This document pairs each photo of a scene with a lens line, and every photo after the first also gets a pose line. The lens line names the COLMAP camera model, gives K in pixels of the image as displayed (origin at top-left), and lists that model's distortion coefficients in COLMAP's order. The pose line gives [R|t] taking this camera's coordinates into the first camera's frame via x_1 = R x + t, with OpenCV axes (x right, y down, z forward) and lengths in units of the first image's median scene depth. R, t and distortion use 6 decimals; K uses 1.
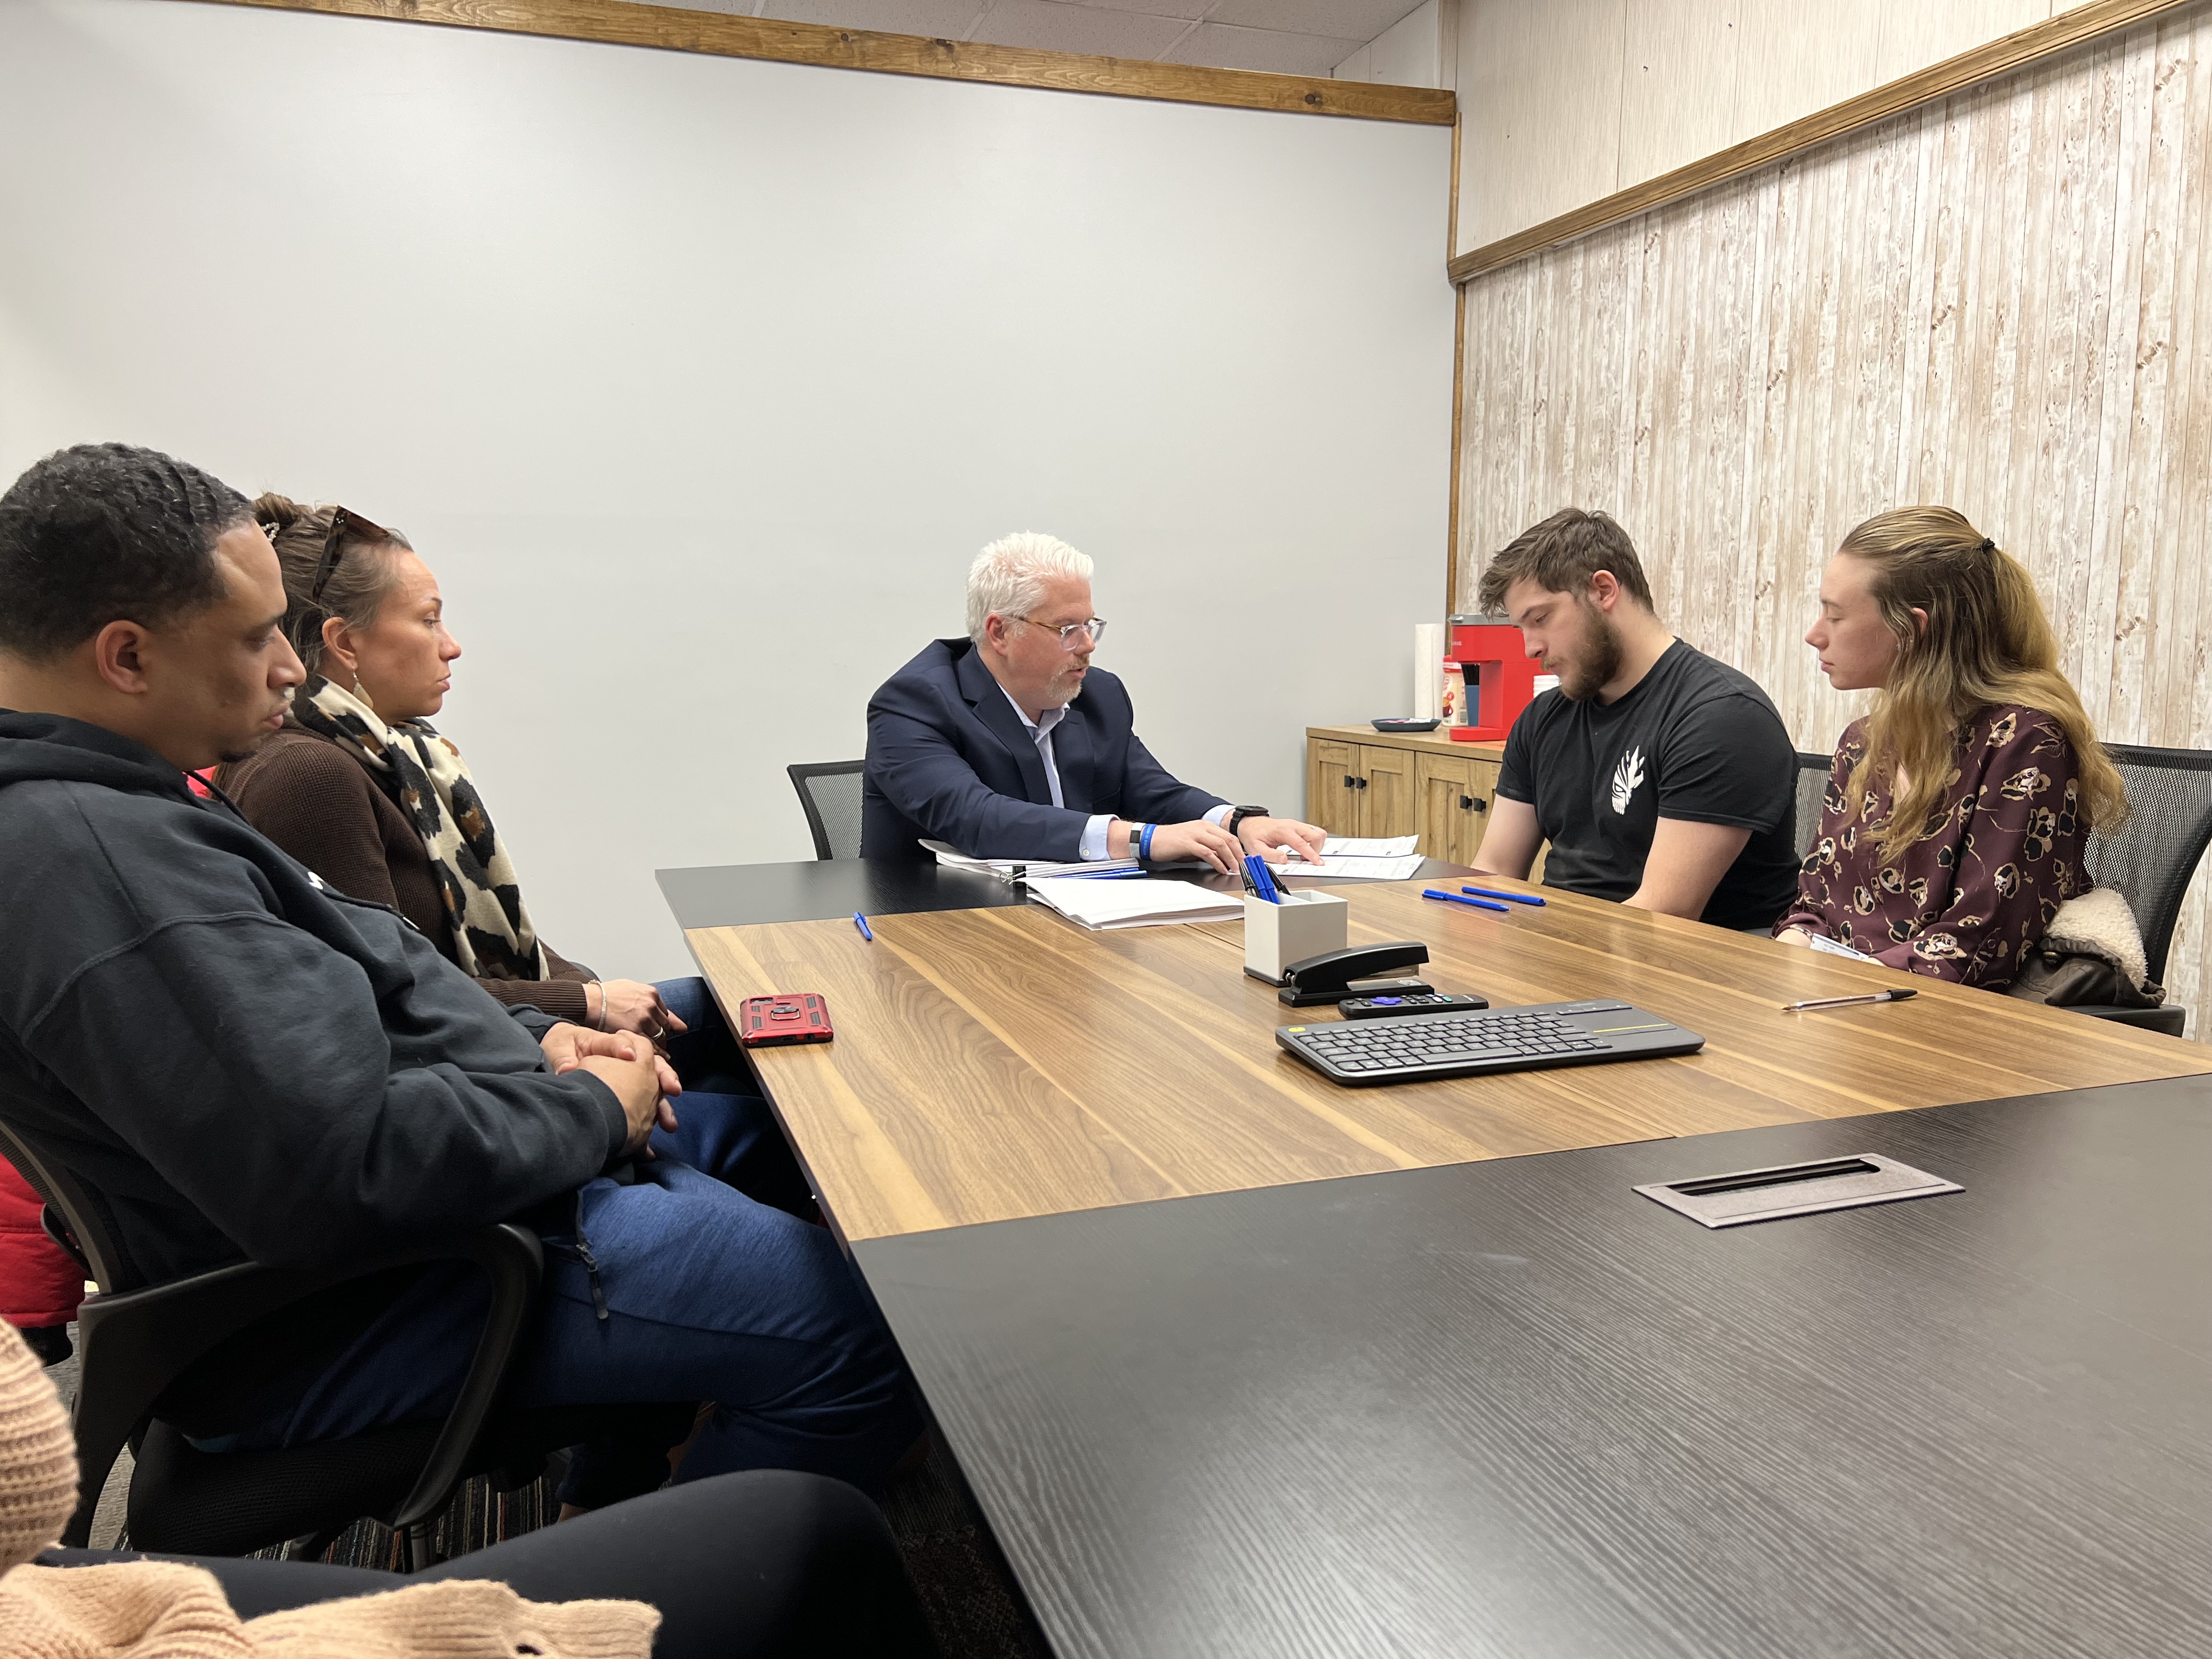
lens RADIAL K [[1670.7, 0, 1105.9], [0, 1670.7, 830.9], [0, 0, 1]] dist [0.014765, -0.008068]
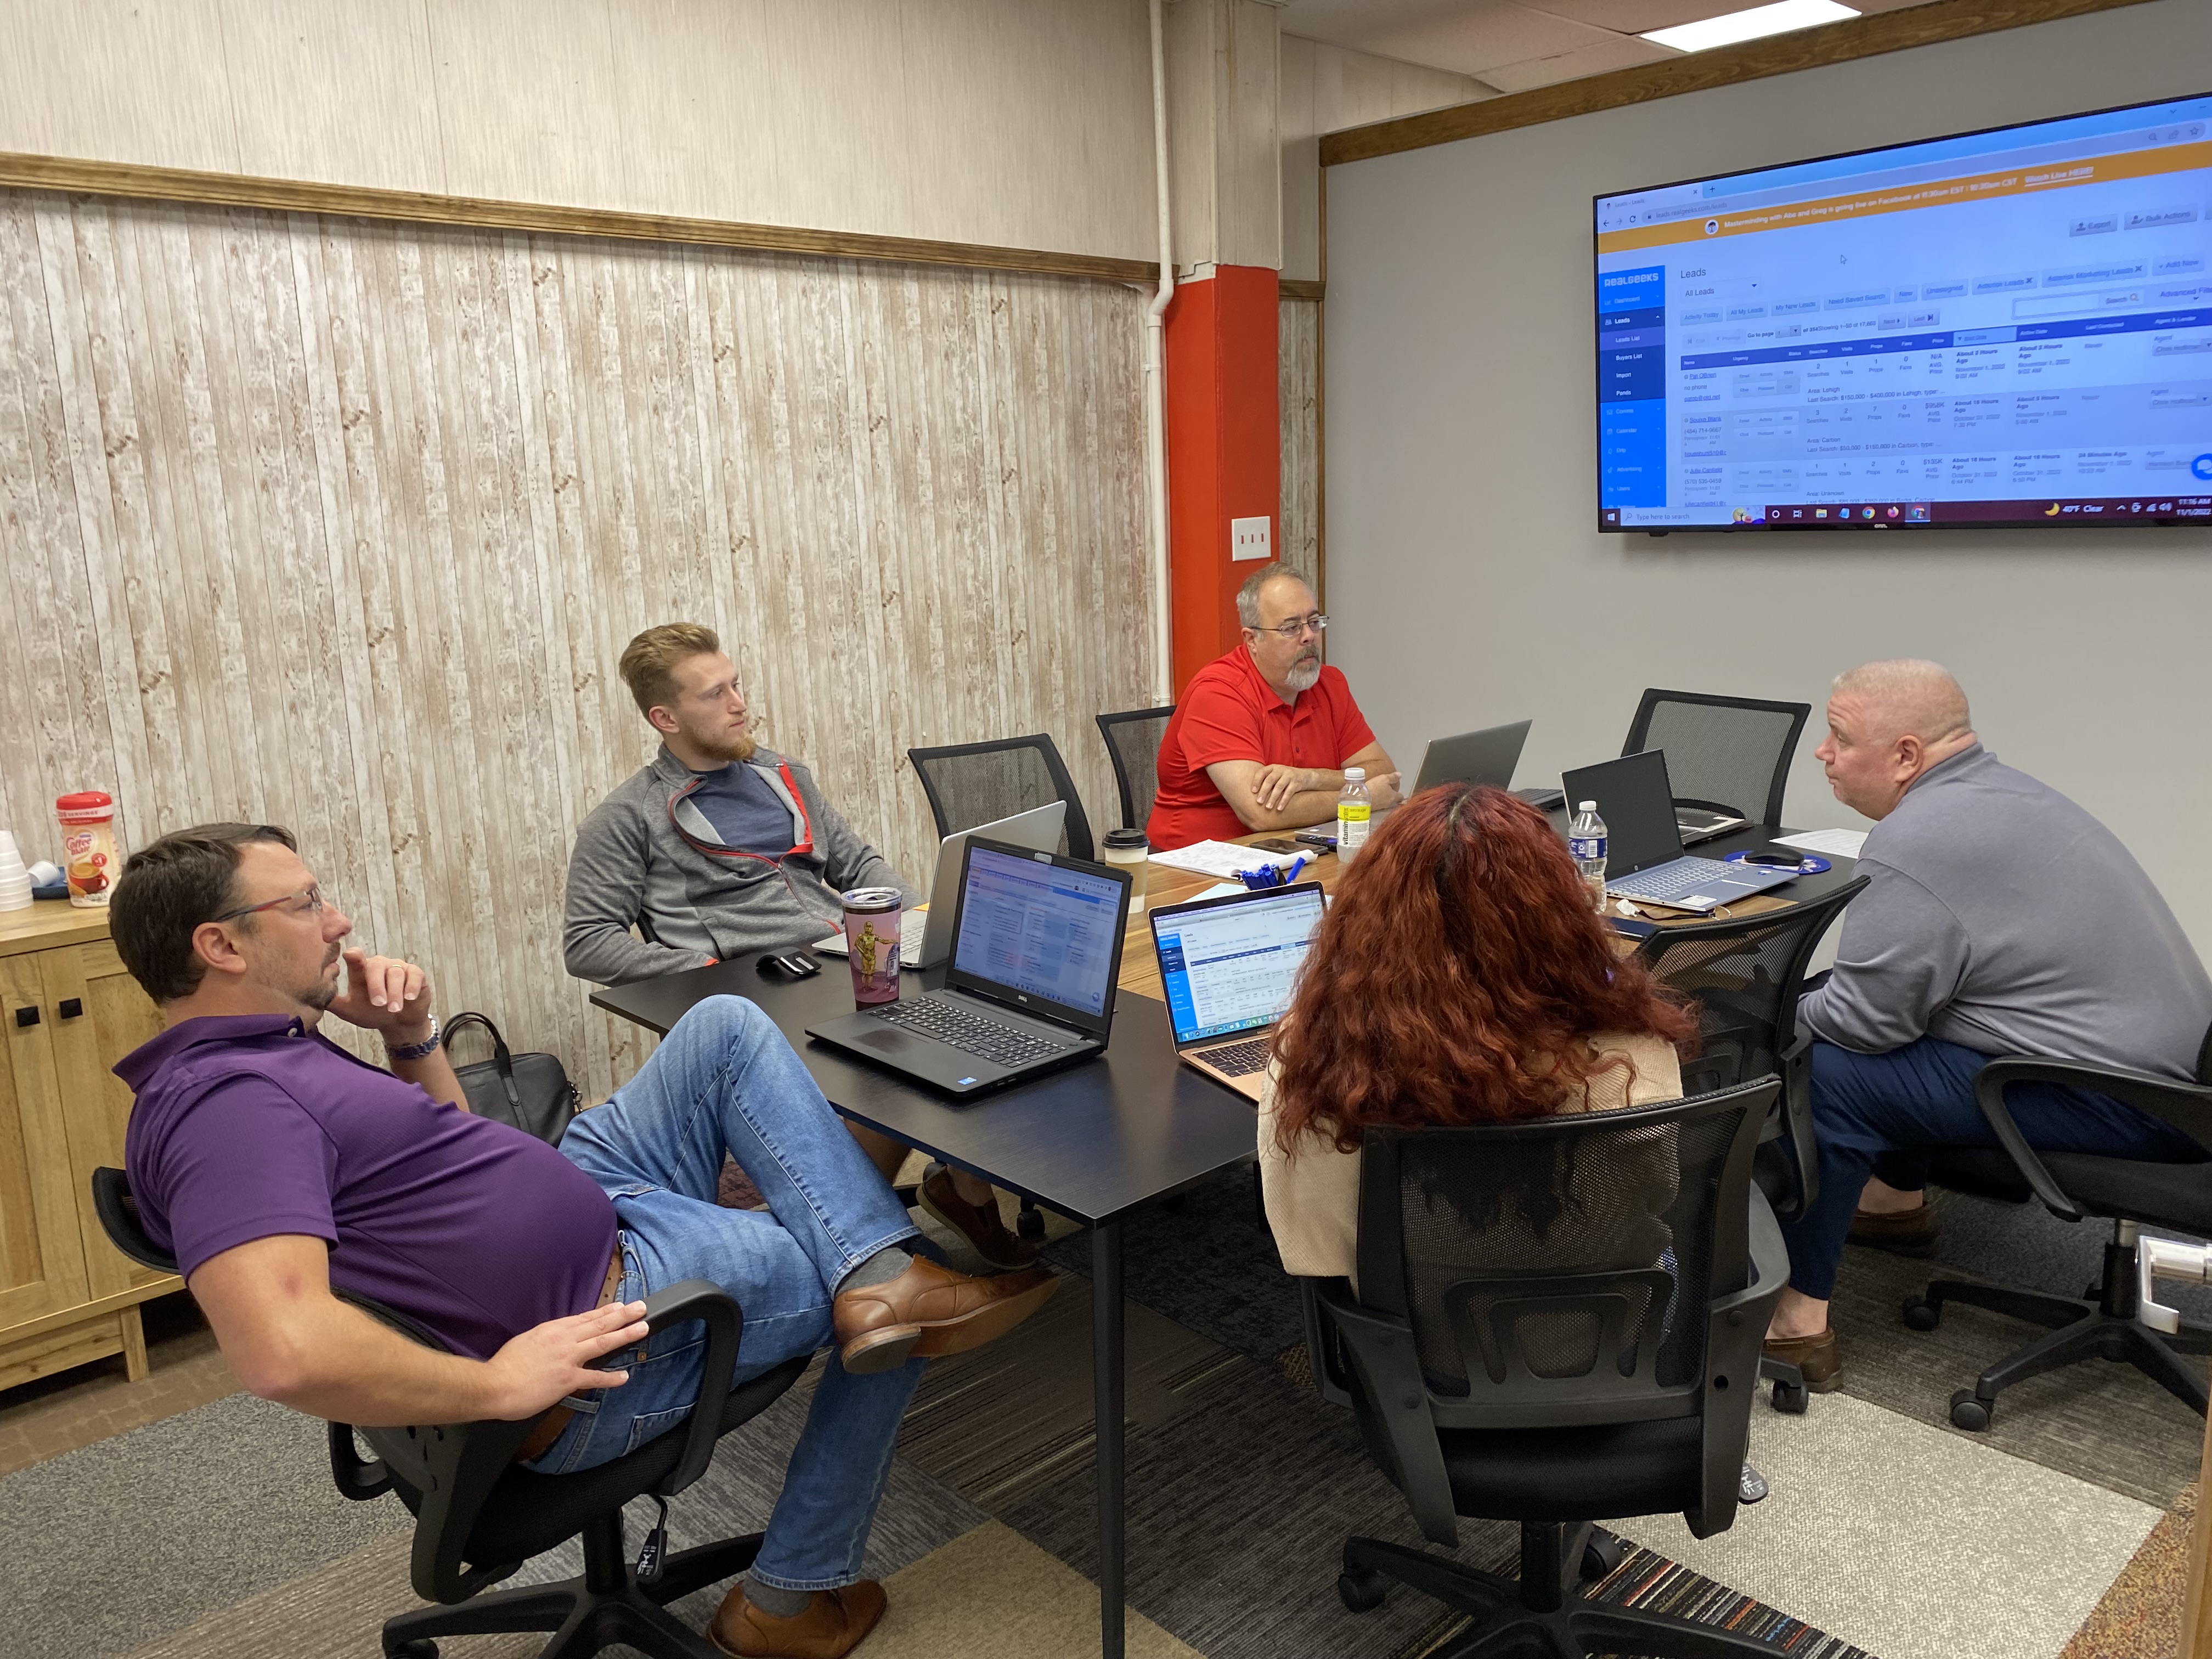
lens RADIAL K [[1663.5, 0, 1115.4], [0, 1663.5, 821.6], [0, 0, 1]] dist [0.000187, 0.001907]
pose [[-0.400675, -0.157183, 0.902637, -0.705310], [0.141689, 0.962693, 0.230536, -0.229986], [-0.905198, 0.220263, -0.363456, 0.986782]]
